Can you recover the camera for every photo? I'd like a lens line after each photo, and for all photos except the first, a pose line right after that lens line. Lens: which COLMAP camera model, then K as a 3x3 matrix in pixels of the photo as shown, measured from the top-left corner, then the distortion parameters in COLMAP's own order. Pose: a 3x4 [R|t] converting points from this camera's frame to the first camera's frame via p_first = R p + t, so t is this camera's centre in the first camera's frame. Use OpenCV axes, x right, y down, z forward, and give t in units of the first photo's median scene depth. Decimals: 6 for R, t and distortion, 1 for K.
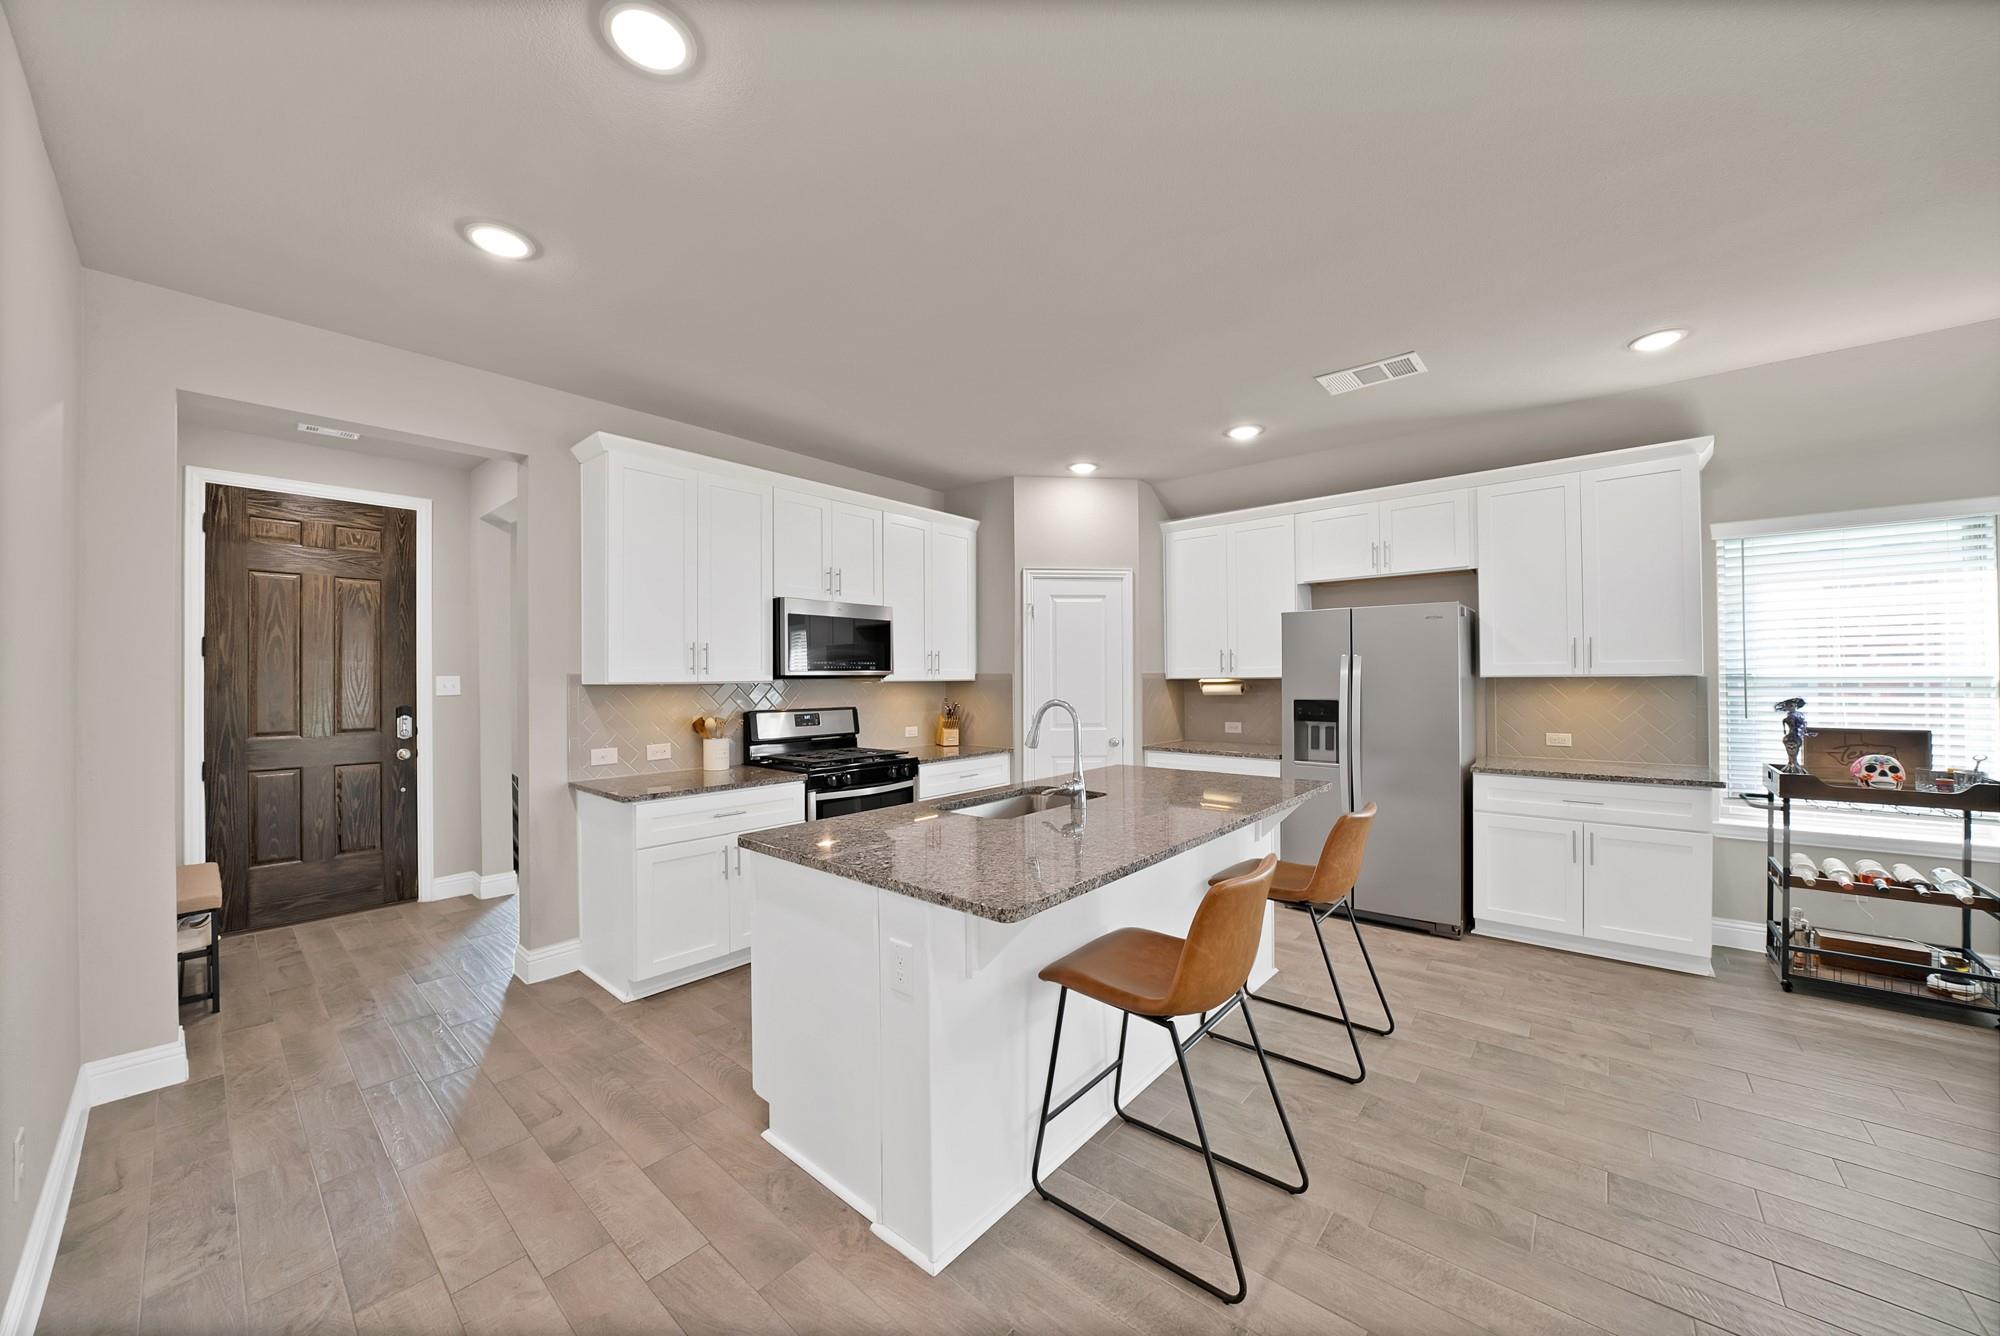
lens RADIAL K [[719.0, 0, 1017.4], [0, 719.0, 663.3], [0, 0, 1]] dist [-0.020838, -0.000084]
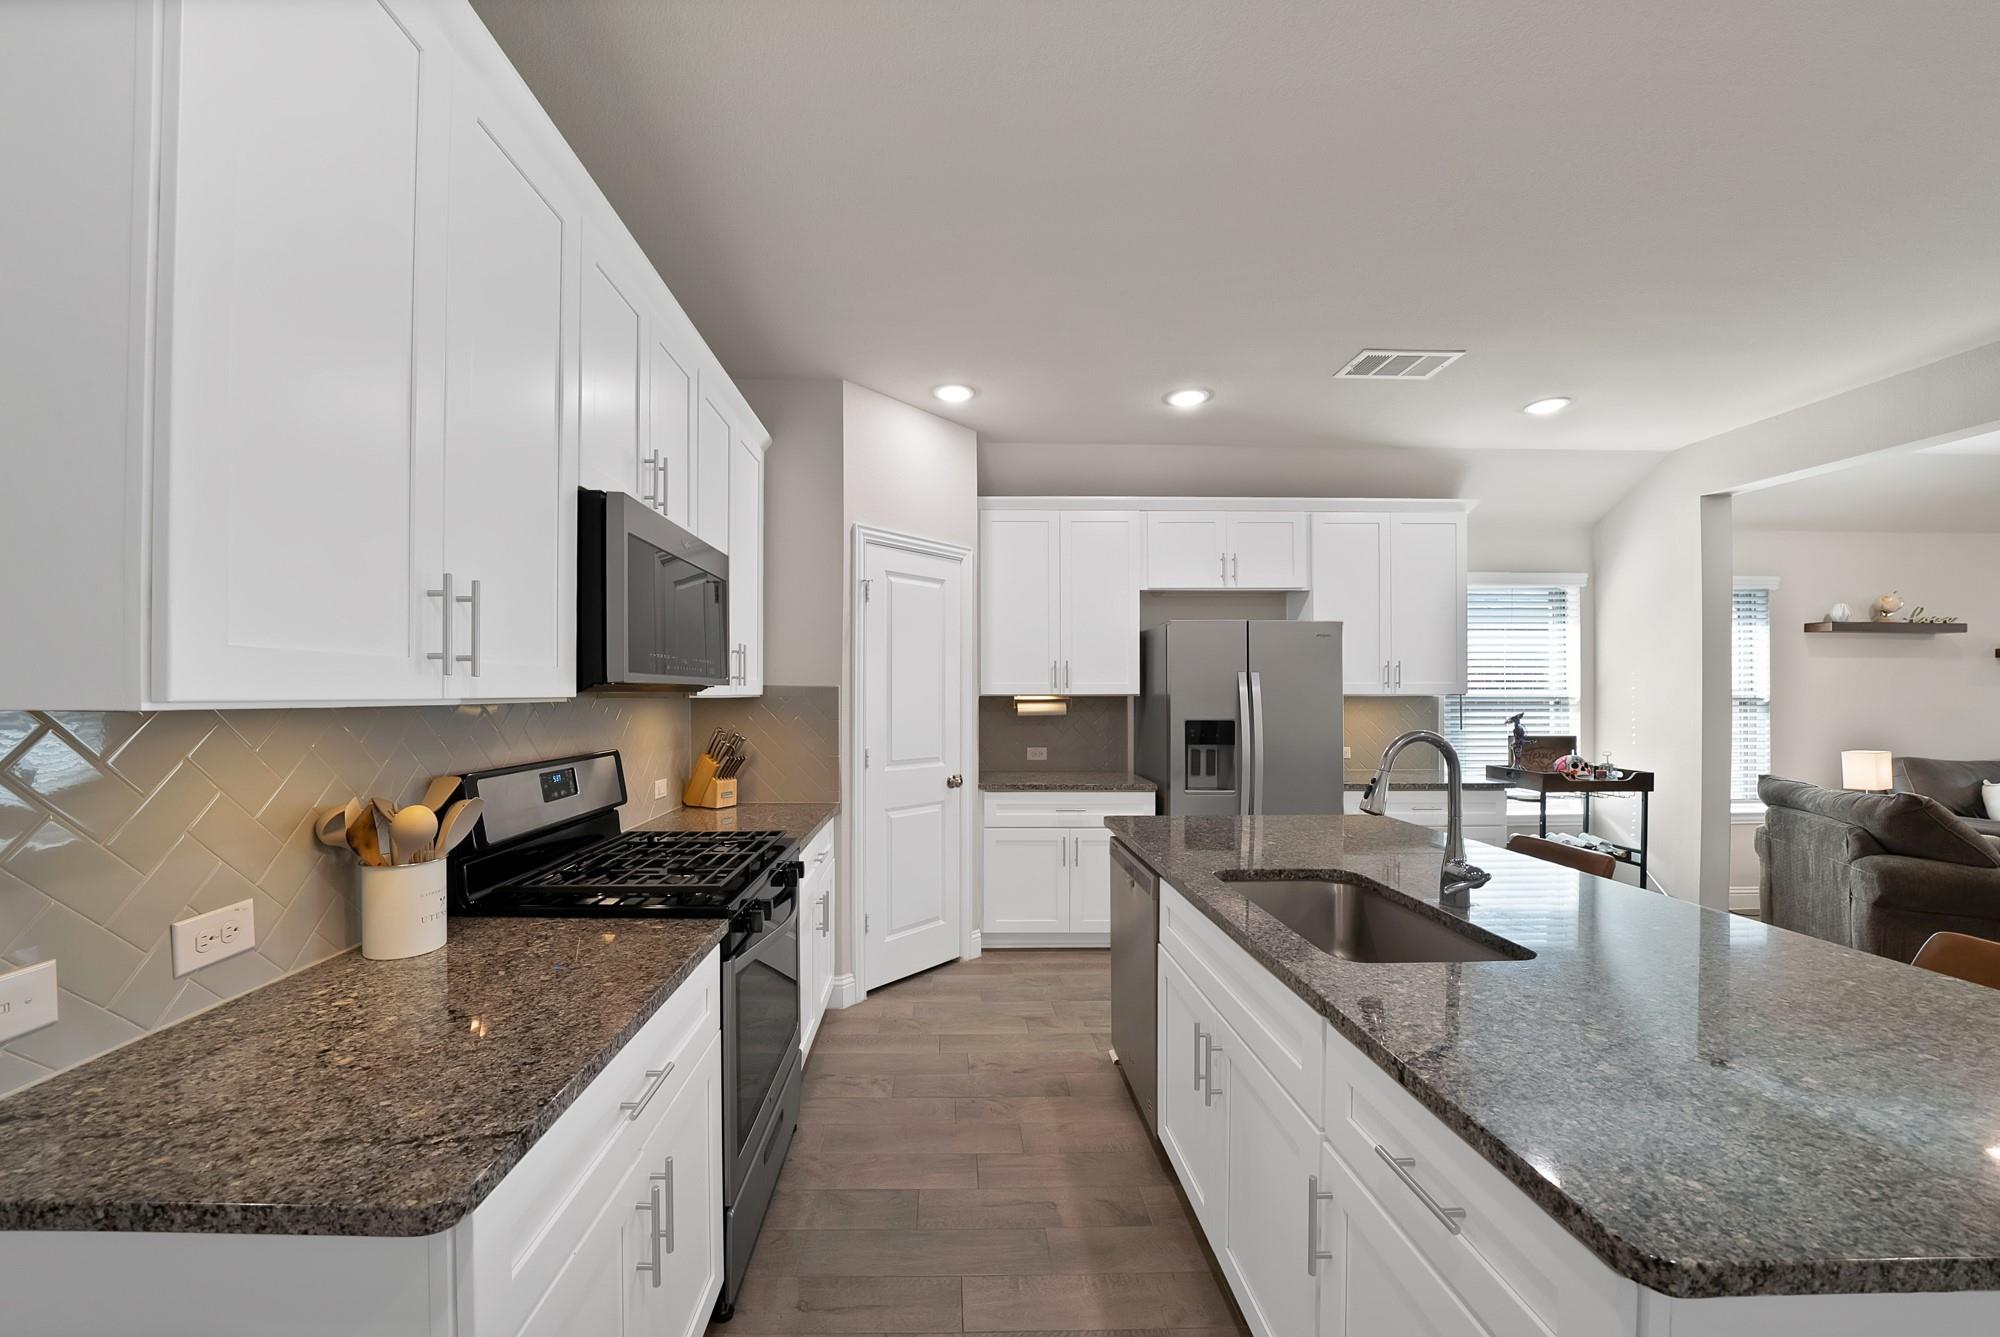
lens RADIAL K [[719.0, 0, 934.1], [0, 719.0, 687.3], [0, 0, 1]] dist [-0.020838, -0.000084]
pose [[0.765796, 0.011931, 0.642973, -0.434427], [-0.018469, 0.999824, 0.003444, 0.013898], [-0.642819, -0.014512, 0.765881, 0.555461]]
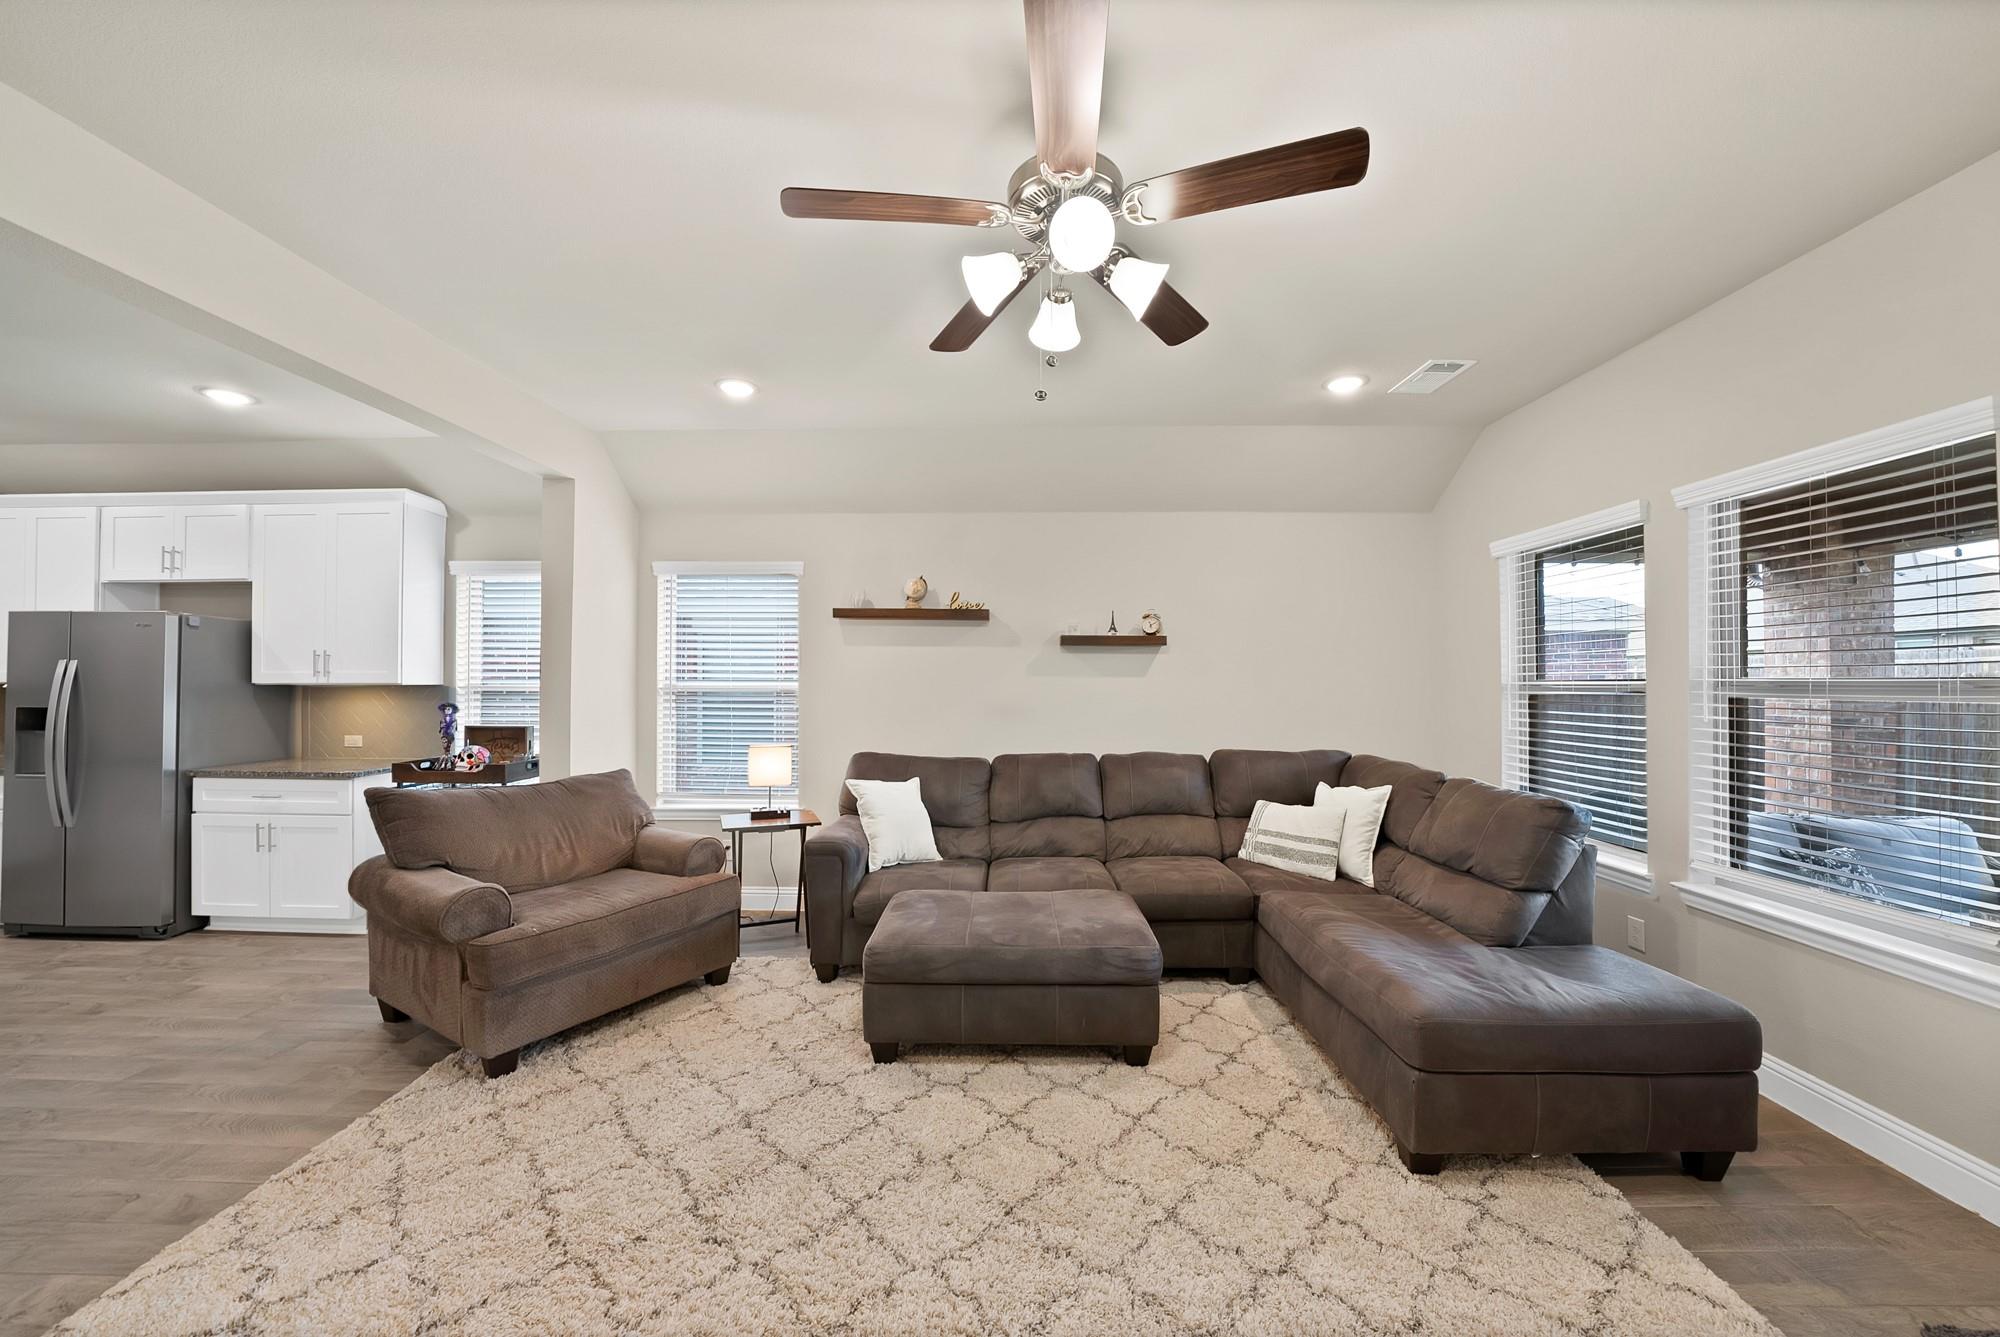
lens RADIAL K [[719.0, 0, 997.9], [0, 719.0, 675.5], [0, 0, 1]] dist [-0.020838, -0.000084]
pose [[0.775170, 0.016430, 0.631539, 0.842518], [-0.020095, 0.999797, -0.001346, -0.014546], [-0.631433, -0.011647, 0.775343, -0.495142]]
